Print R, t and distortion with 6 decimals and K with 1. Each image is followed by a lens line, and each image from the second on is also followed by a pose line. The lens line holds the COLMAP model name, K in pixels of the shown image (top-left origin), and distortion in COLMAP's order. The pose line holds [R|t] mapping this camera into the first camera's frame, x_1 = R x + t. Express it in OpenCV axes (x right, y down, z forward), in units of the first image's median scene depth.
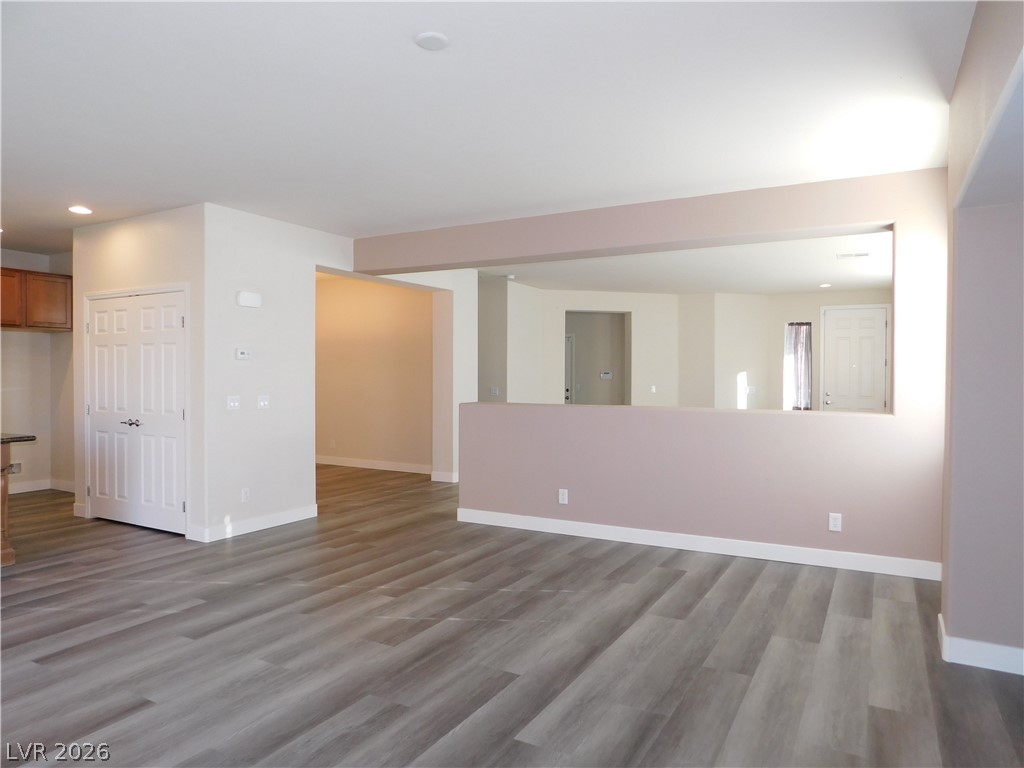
lens RADIAL K [[674.6, 0, 513.9], [0, 674.6, 383.6], [0, 0, 1]] dist [-0.039633, 0.019641]
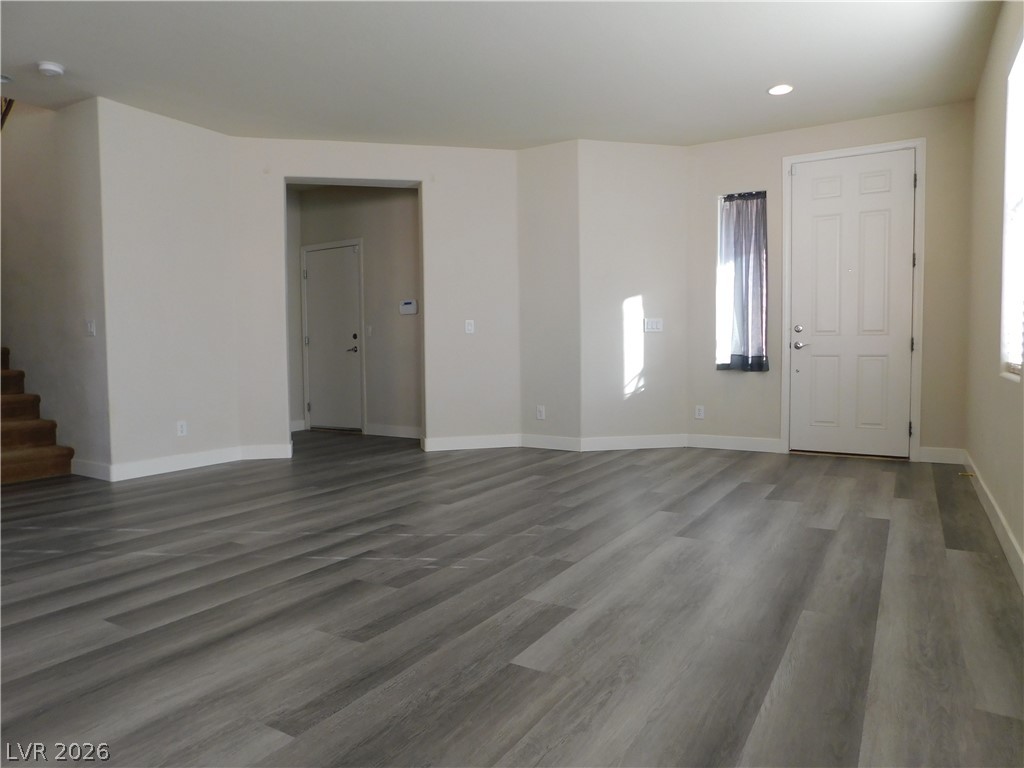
lens RADIAL K [[674.6, 0, 506.6], [0, 674.6, 381.2], [0, 0, 1]] dist [-0.039633, 0.019641]
pose [[0.998837, -0.012470, -0.046576, 0.301456], [0.013971, 0.999389, 0.032047, 0.040402], [0.046148, -0.032661, 0.998401, 0.533551]]
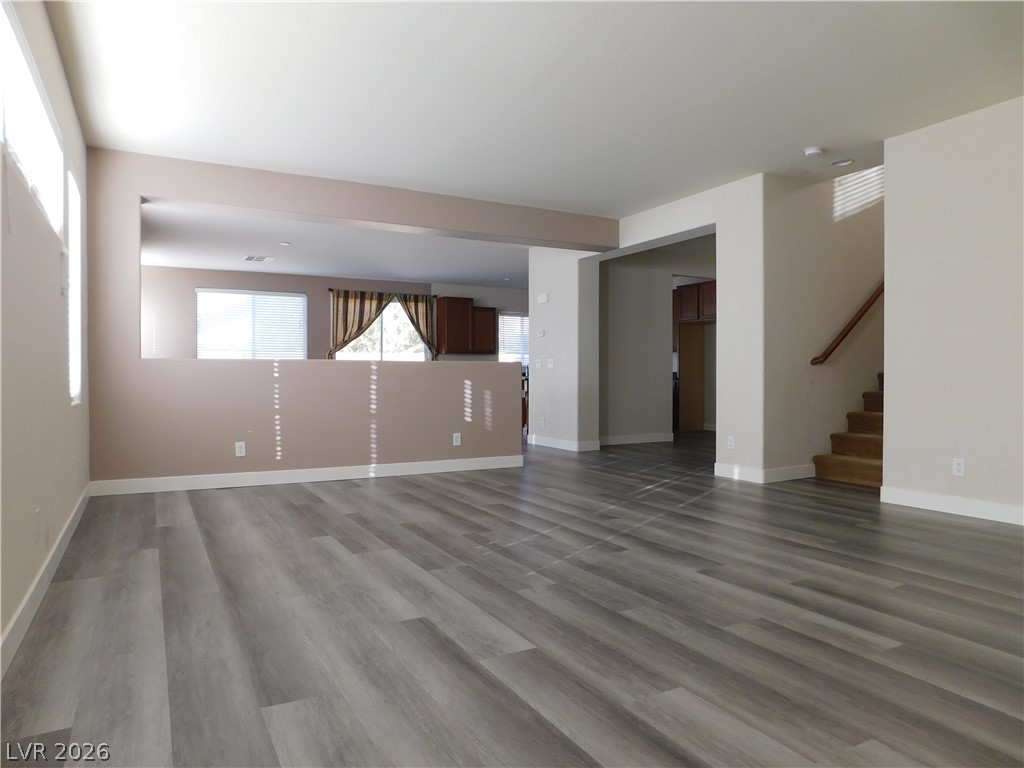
lens RADIAL K [[674.6, 0, 511.9], [0, 674.6, 381.6], [0, 0, 1]] dist [-0.039633, 0.019641]
pose [[-0.540828, -0.000921, -0.841132, 0.572596], [-0.013976, 0.999871, 0.007892, 0.032930], [0.841017, 0.016024, -0.540772, 1.037304]]
